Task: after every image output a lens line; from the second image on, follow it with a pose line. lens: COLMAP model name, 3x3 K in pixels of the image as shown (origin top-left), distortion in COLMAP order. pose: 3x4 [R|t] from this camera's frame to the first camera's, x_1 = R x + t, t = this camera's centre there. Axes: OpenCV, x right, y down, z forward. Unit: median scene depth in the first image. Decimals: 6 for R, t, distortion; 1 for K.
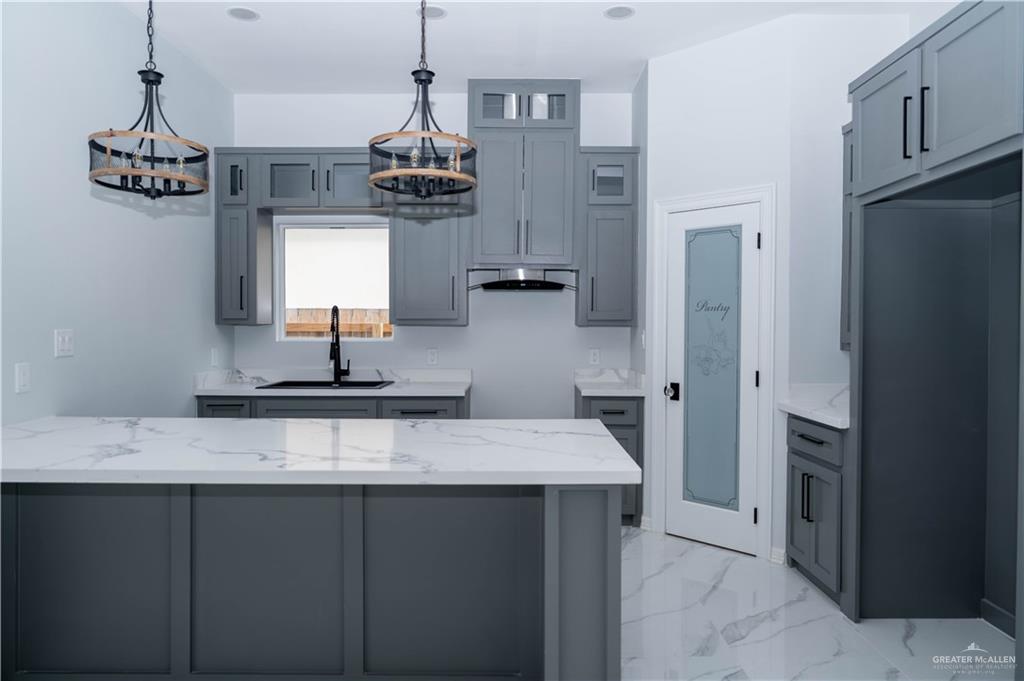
lens RADIAL K [[704.6, 0, 509.9], [0, 704.6, 340.4], [0, 0, 1]] dist [0.008332, 0.007483]
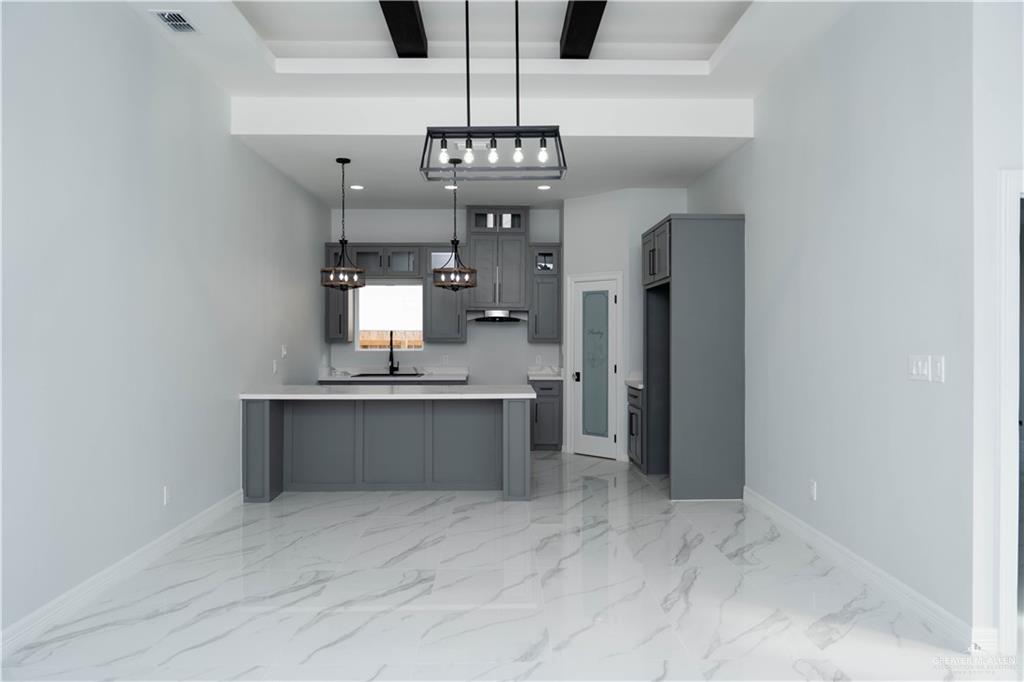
lens RADIAL K [[704.6, 0, 511.9], [0, 704.6, 340.2], [0, 0, 1]] dist [0.008332, 0.007483]
pose [[0.999490, -0.001547, 0.031900, -0.002085], [0.002132, 0.999830, -0.018299, 0.007865], [-0.031866, 0.018358, 0.999324, -0.810211]]
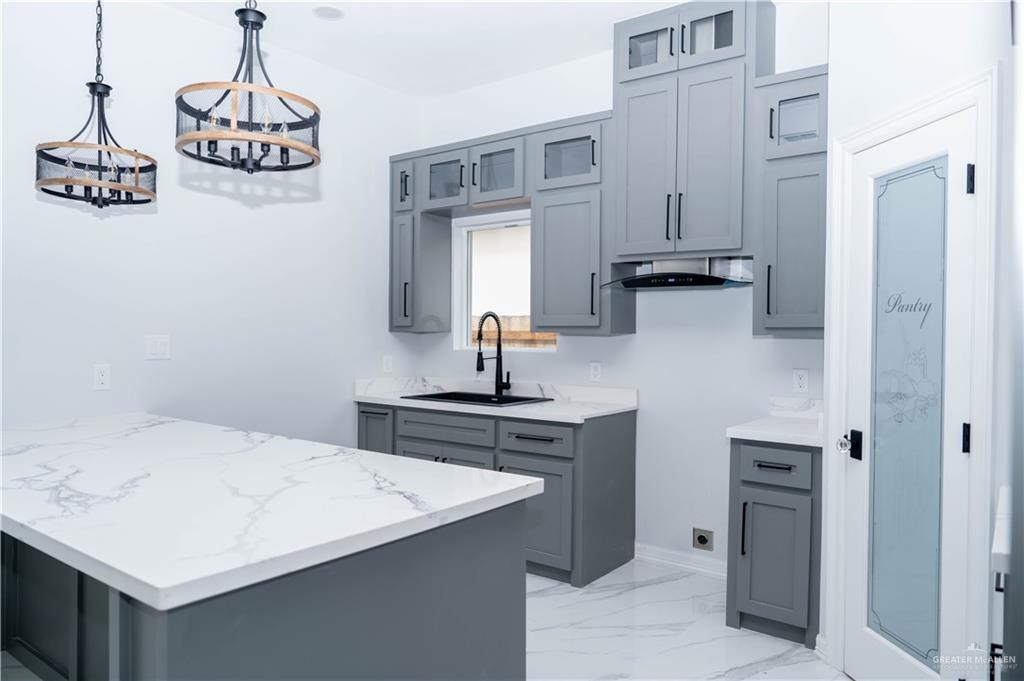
lens RADIAL K [[704.6, 0, 512.7], [0, 704.6, 341.5], [0, 0, 1]] dist [0.008332, 0.007483]
pose [[0.800775, 0.012883, -0.598827, 0.332194], [-0.019543, 0.999798, -0.004625, -0.007591], [0.598647, 0.015407, 0.800865, 0.305022]]
